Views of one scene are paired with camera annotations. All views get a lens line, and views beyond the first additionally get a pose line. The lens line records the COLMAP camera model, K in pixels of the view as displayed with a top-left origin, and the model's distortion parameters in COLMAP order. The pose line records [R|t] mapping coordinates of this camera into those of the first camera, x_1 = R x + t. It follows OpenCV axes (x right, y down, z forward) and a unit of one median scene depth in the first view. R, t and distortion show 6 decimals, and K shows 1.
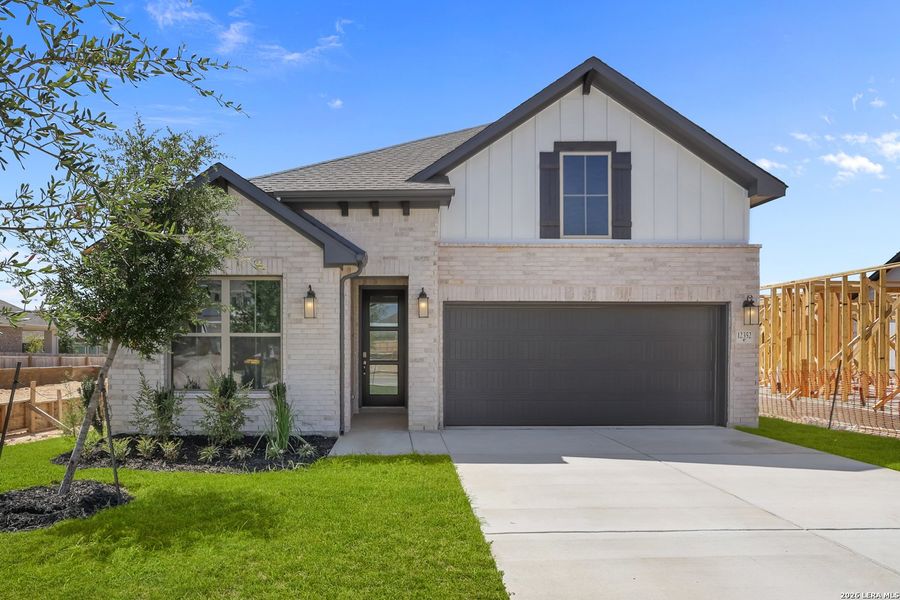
lens RADIAL K [[378.0, 0, 450.0], [0, 378.0, 300.0], [0, 0, 1]] dist [-0.001129, 0.000053]
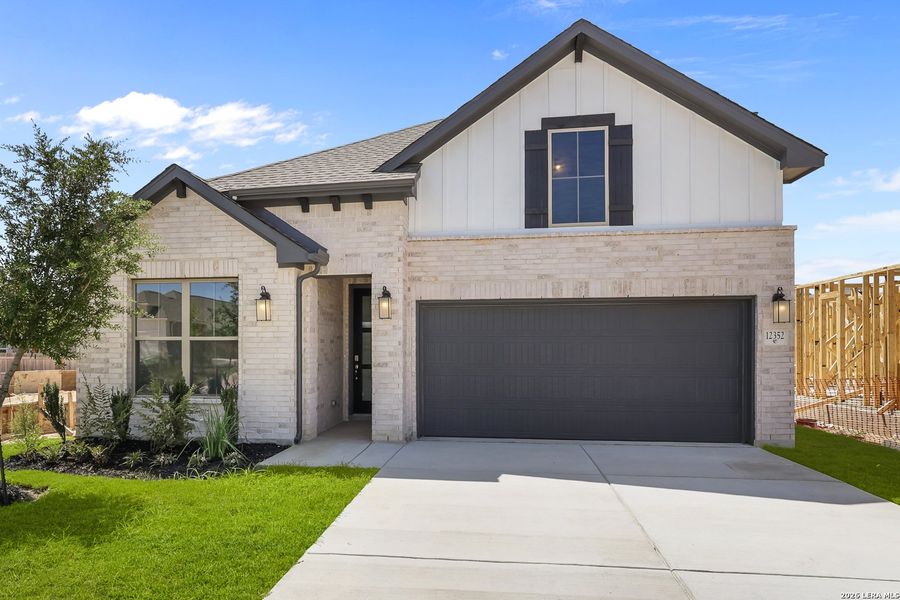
lens RADIAL K [[414.7, 0, 448.8], [0, 414.7, 296.6], [0, 0, 1]] dist [-0.001881, 0.000323]
pose [[0.992853, -0.017225, -0.118093, 0.184984], [0.016918, 0.999850, -0.003602, -0.001142], [0.118137, 0.001578, 0.992996, 0.009246]]
